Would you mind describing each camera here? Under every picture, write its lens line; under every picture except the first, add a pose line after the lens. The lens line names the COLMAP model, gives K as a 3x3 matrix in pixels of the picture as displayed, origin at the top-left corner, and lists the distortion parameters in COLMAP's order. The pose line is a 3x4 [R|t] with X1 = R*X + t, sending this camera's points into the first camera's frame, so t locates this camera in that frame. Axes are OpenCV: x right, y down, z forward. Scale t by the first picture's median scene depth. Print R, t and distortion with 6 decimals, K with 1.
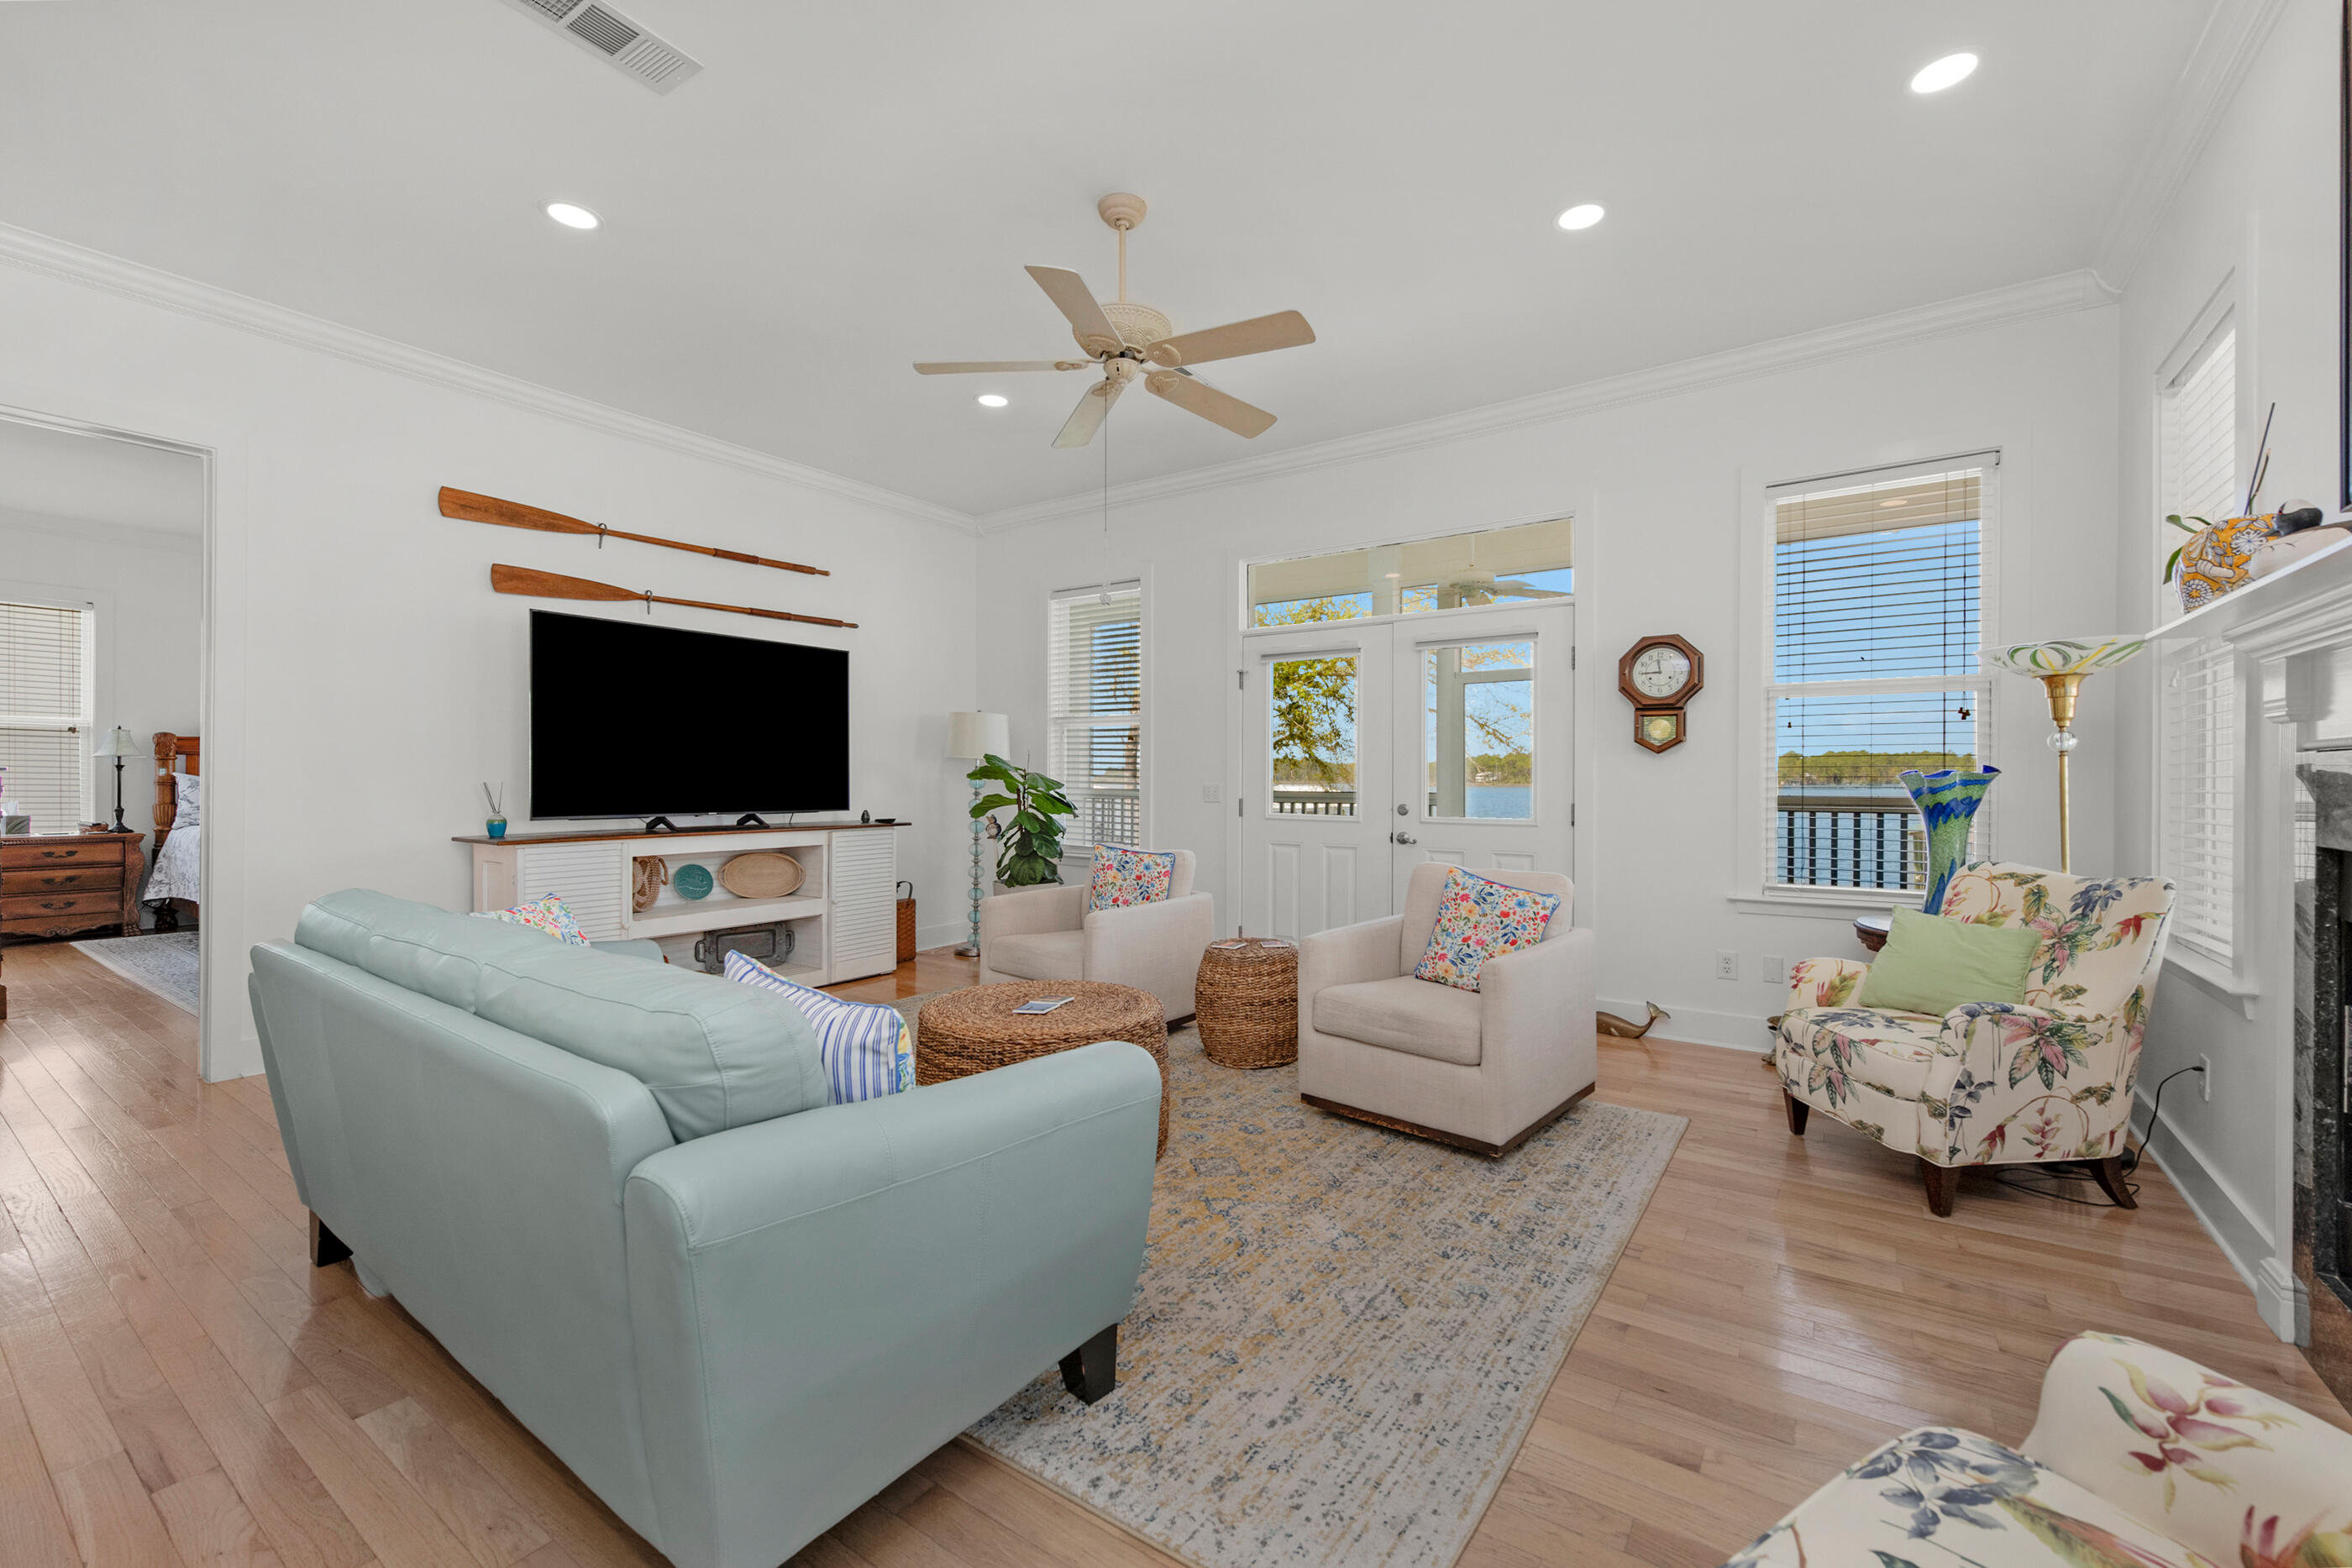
lens RADIAL K [[956.4, 0, 1139.4], [0, 956.4, 780.9], [0, 0, 1]] dist [-0.000282, -0.000077]
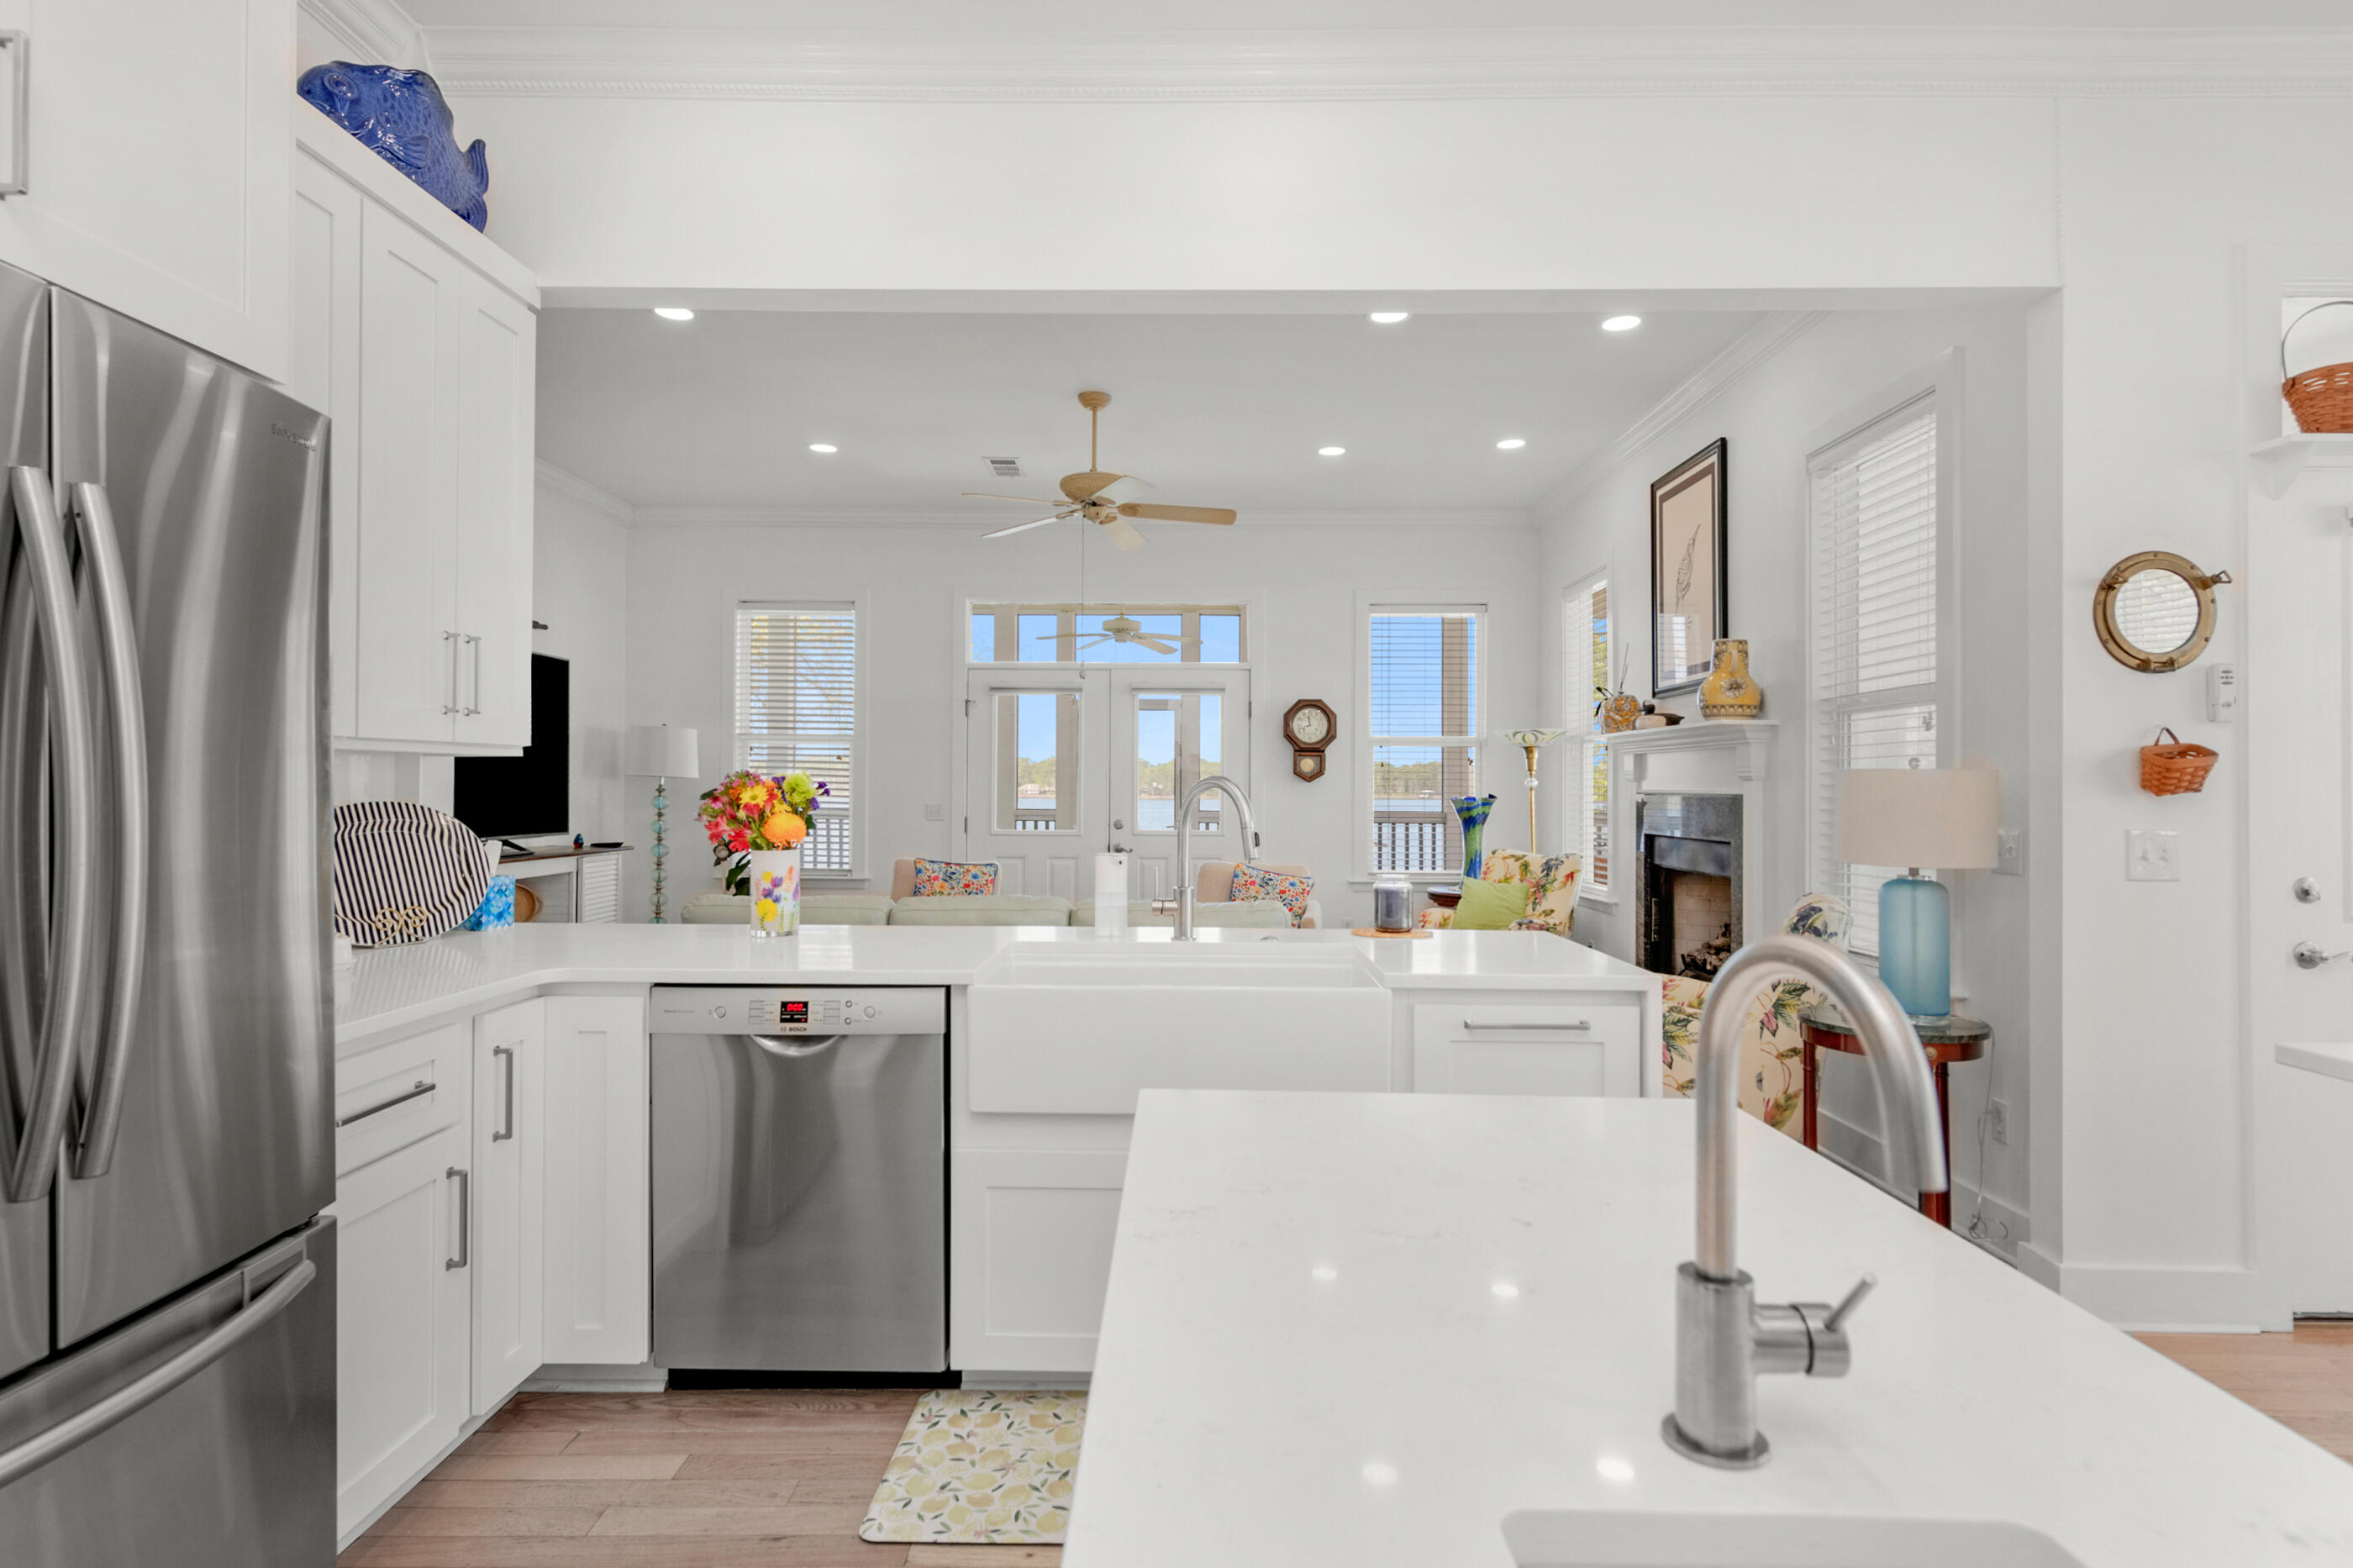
lens RADIAL K [[1245.1, 0, 1171.2], [0, 1245.1, 784.1], [0, 0, 1]] dist [-0.001423, -0.000886]
pose [[0.812712, 0.005737, 0.582637, -0.870426], [-0.004507, 0.999984, -0.003559, -0.022959], [-0.582648, 0.000266, 0.812725, -0.476313]]
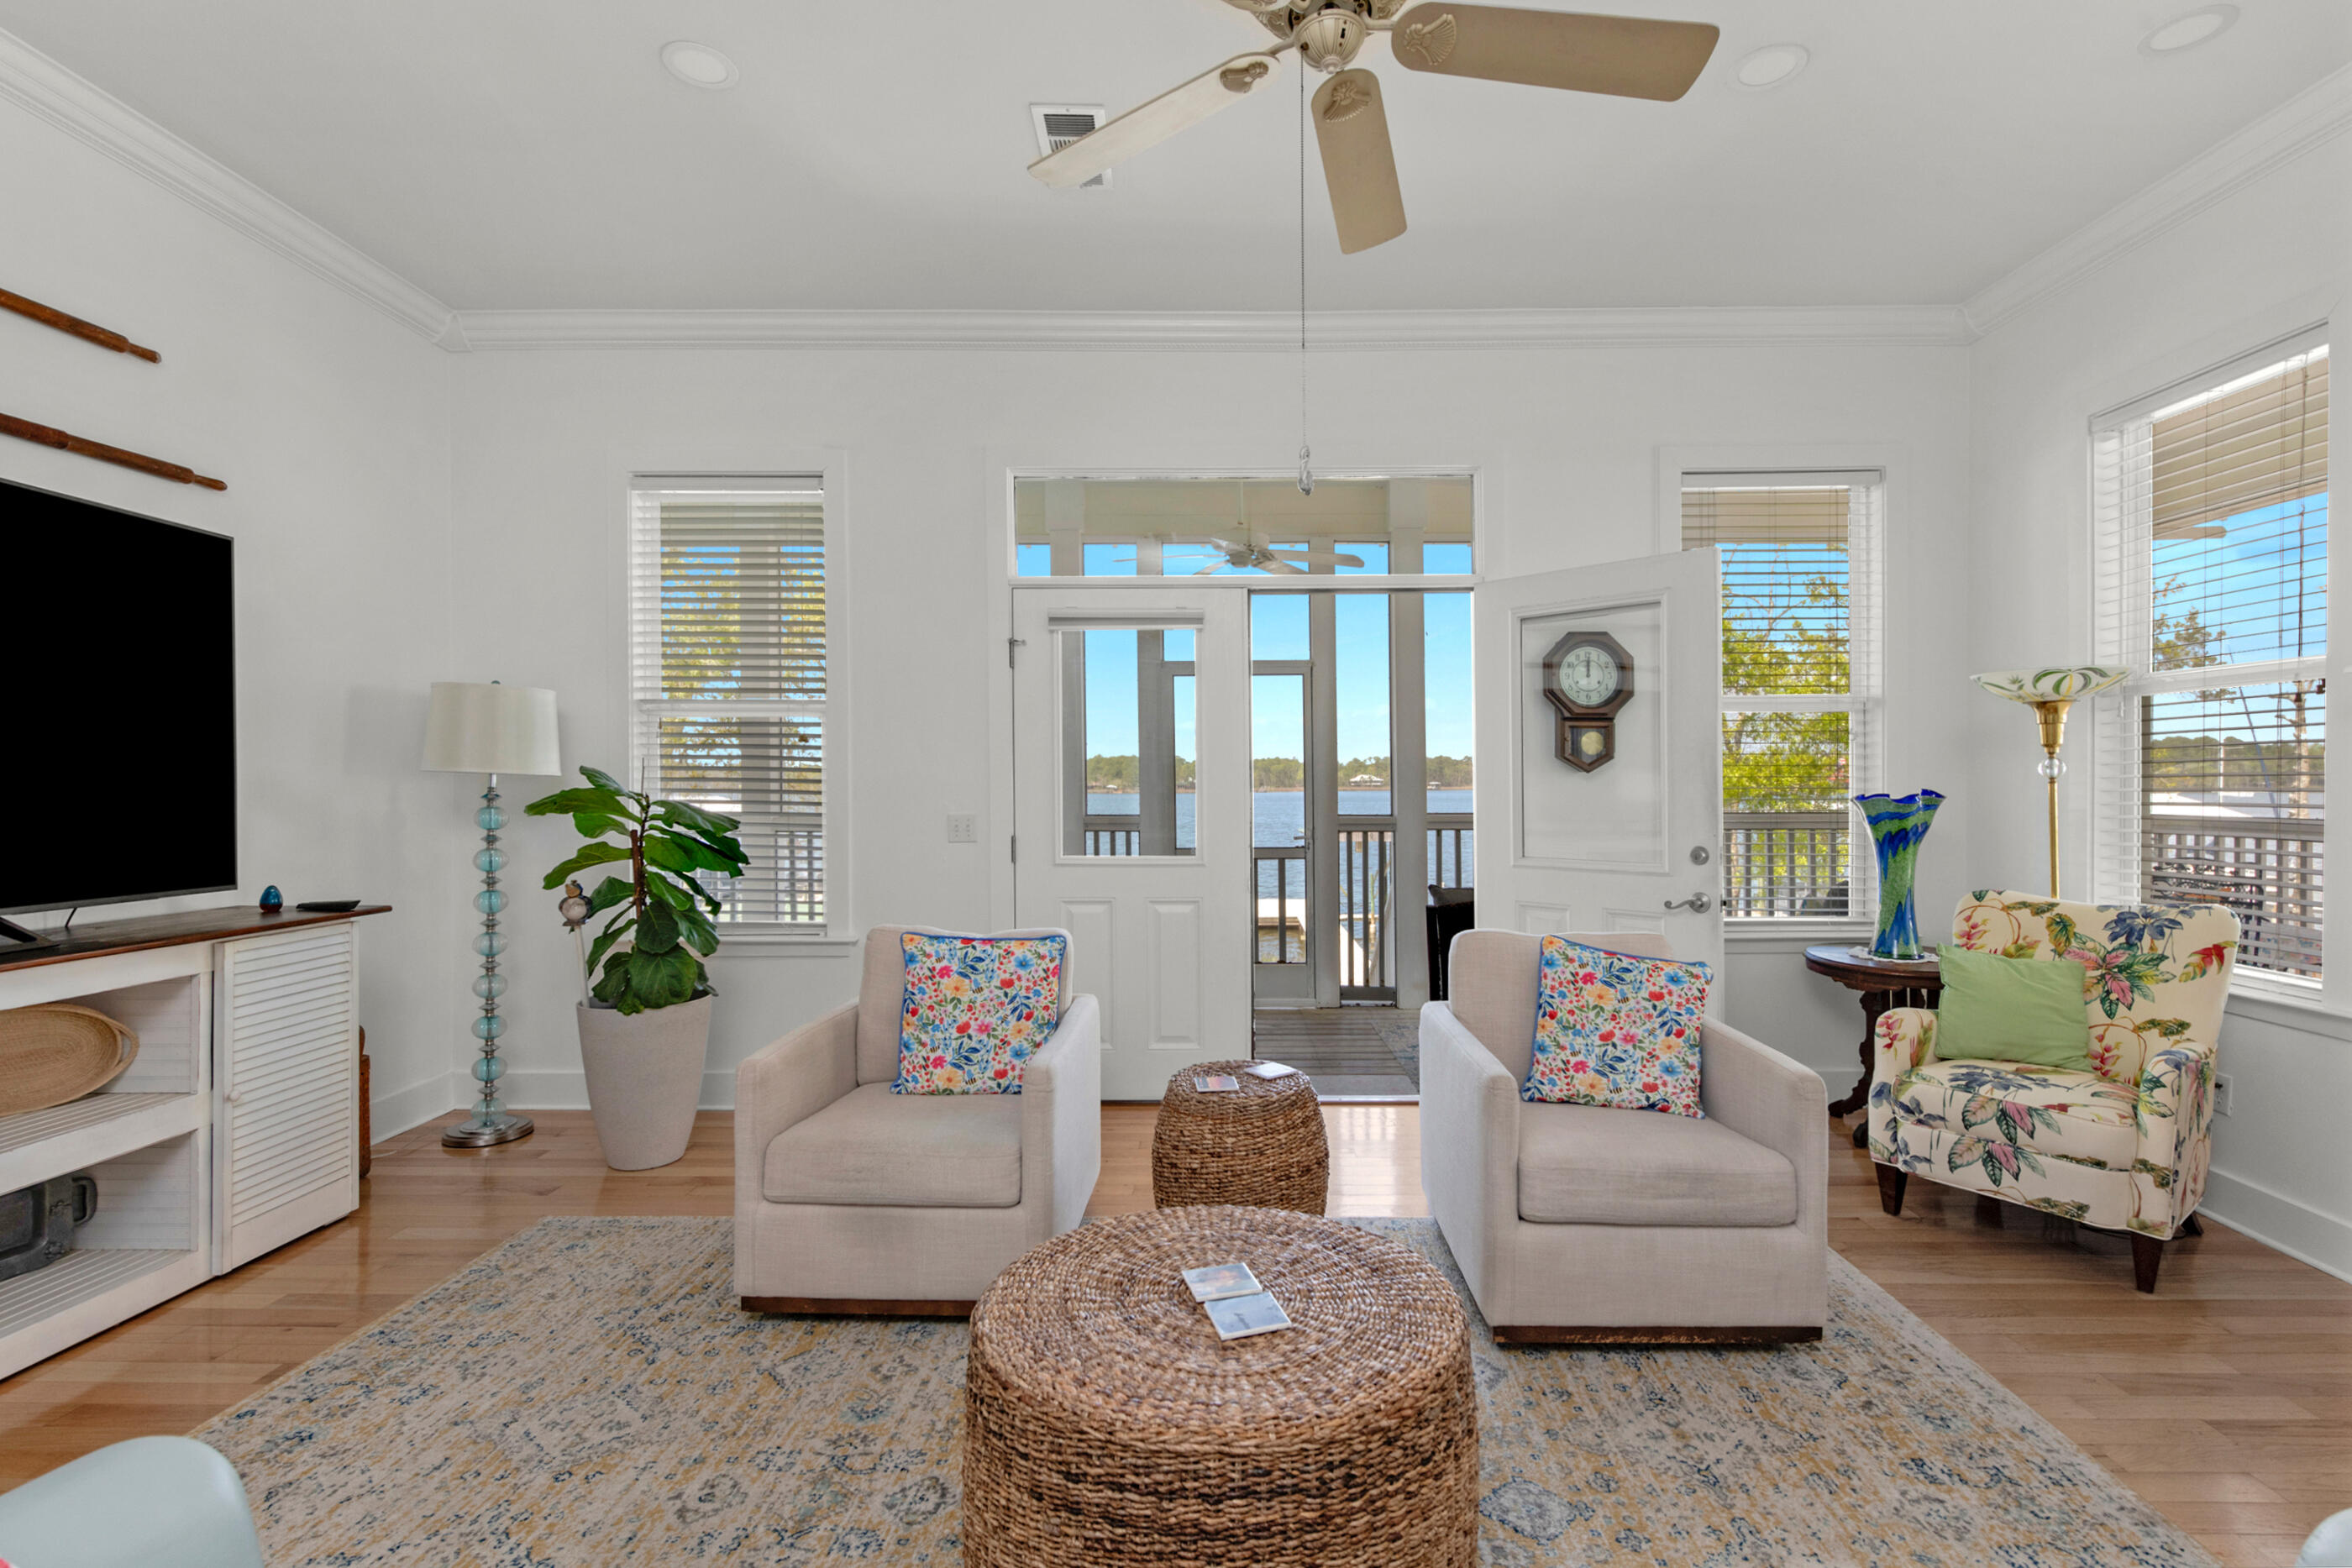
lens RADIAL K [[1143.1, 0, 1200.5], [0, 1143.1, 788.6], [0, 0, 1]] dist [0.000693, 0.010614]
pose [[0.817108, -0.008027, 0.576429, -0.395139], [0.006158, 0.999968, 0.005196, -0.027284], [-0.576452, -0.000696, 0.817131, 0.463828]]
